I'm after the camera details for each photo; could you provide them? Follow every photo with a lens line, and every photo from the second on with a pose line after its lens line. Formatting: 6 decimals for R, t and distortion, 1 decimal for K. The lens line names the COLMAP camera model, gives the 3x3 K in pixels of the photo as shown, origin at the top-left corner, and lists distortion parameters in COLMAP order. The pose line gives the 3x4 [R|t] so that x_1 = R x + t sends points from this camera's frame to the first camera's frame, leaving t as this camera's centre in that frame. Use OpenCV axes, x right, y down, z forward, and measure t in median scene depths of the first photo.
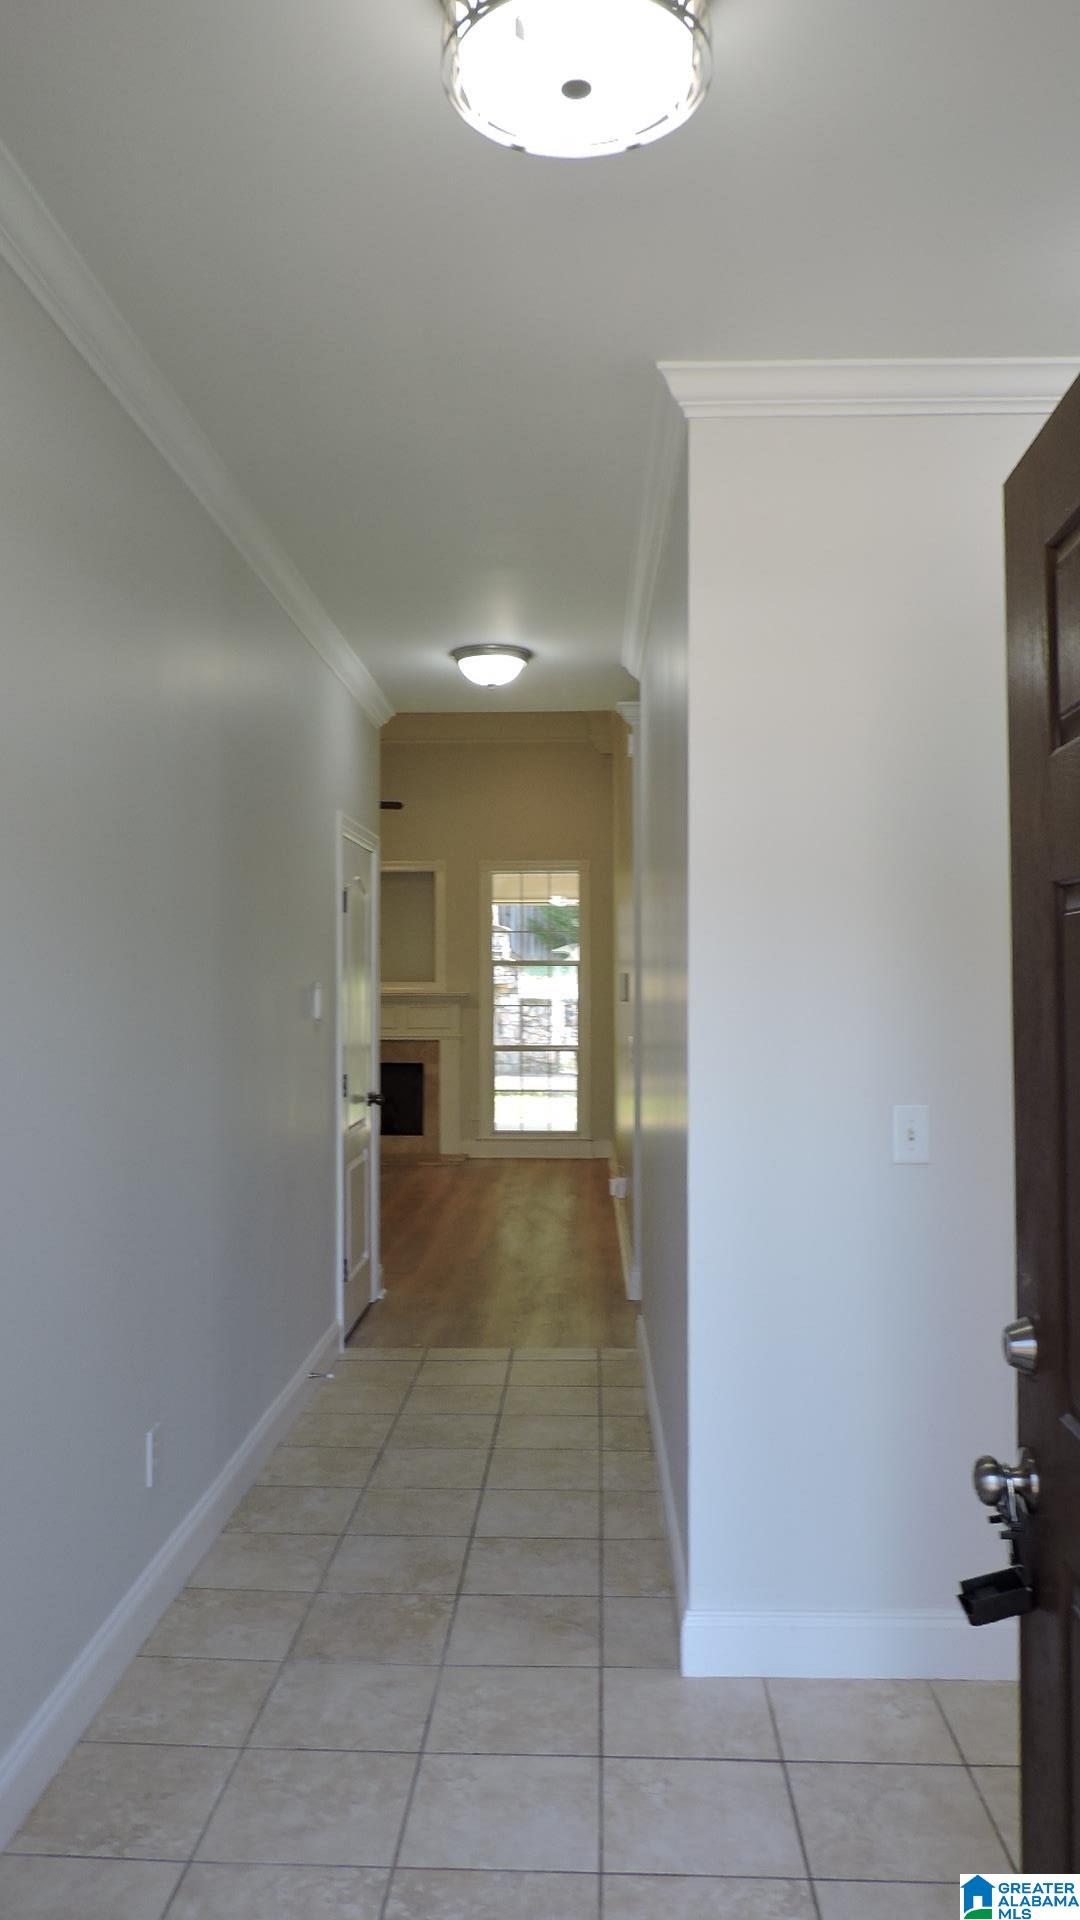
lens RADIAL K [[1361.5, 0, 538.9], [0, 1361.5, 962.9], [0, 0, 1]] dist [-0.024524, 0.013717]
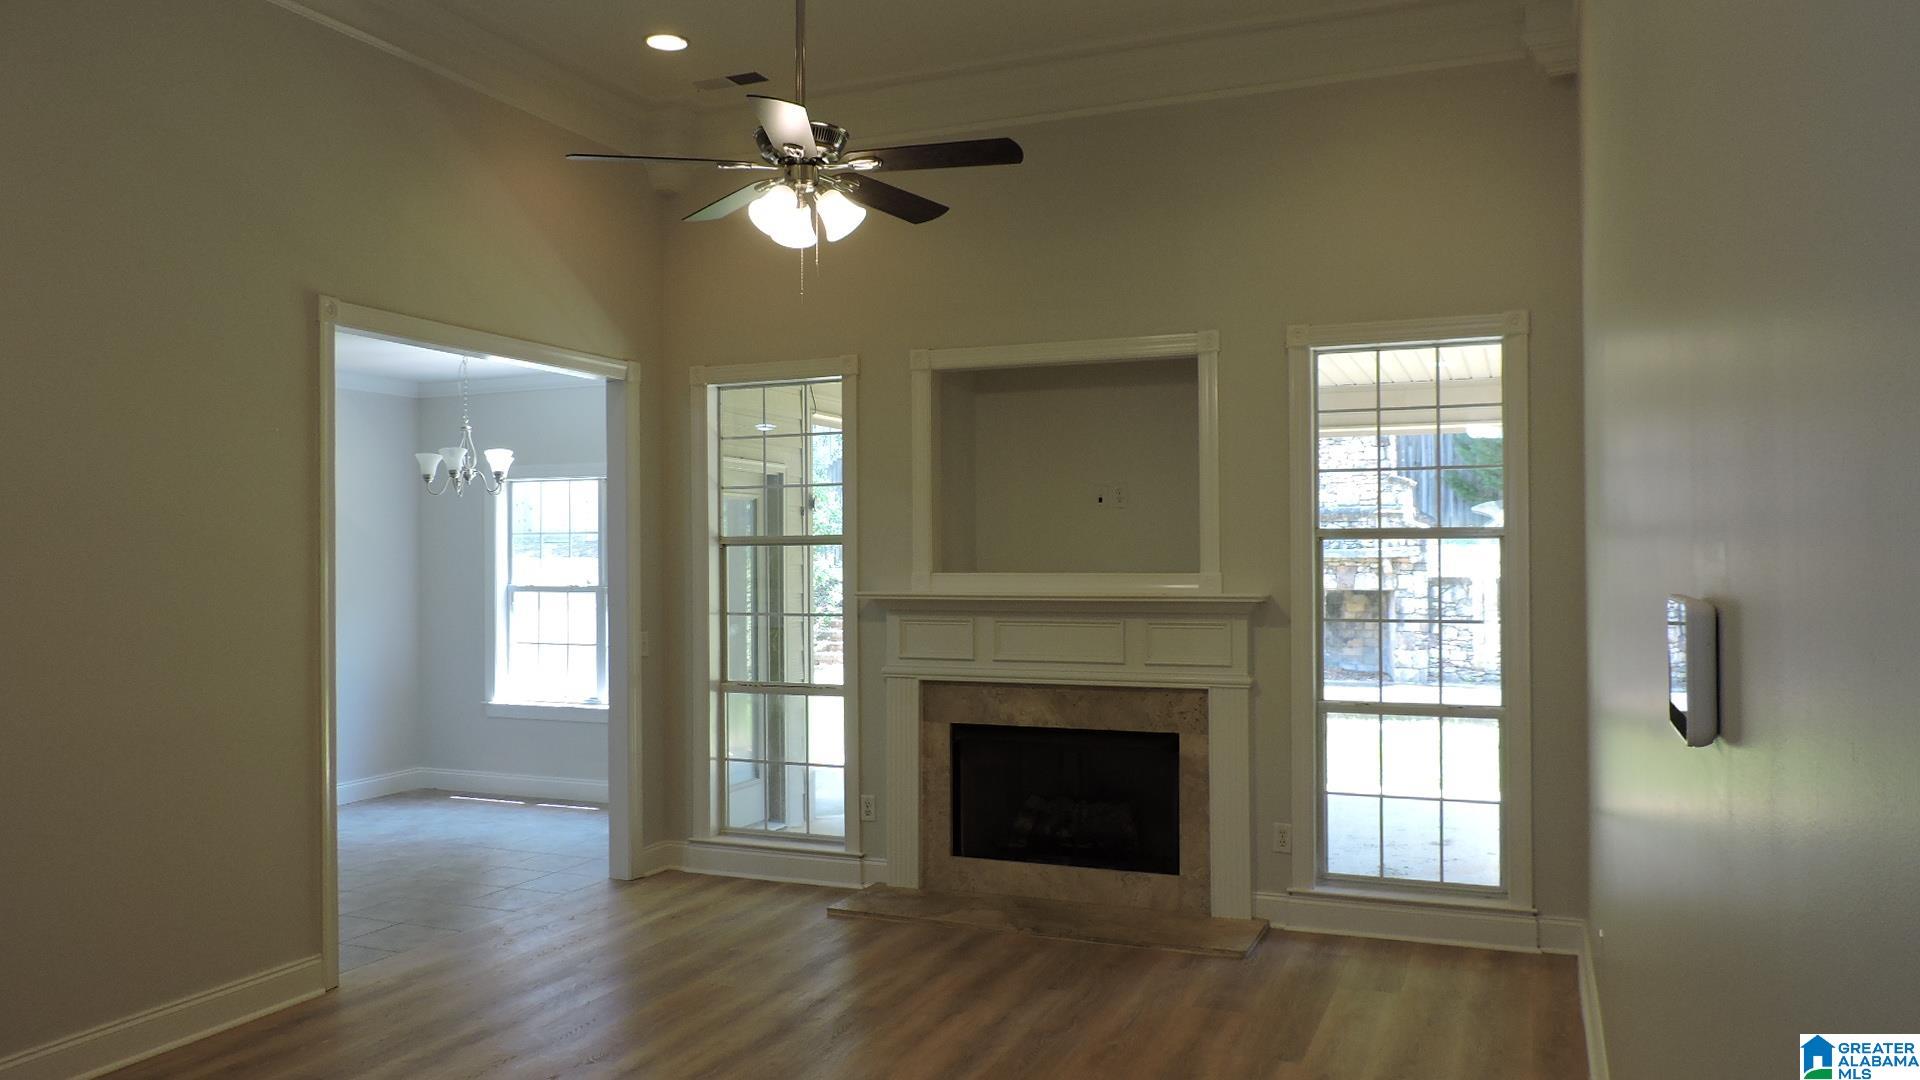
lens RADIAL K [[1361.5, 0, 967.0], [0, 1361.5, 539.3], [0, 0, 1]] dist [-0.024524, 0.013717]
pose [[0.936345, -0.009690, -0.350946, 0.020110], [0.012616, 0.999902, 0.006053, -0.002843], [0.350853, -0.010096, 0.936376, 0.497321]]
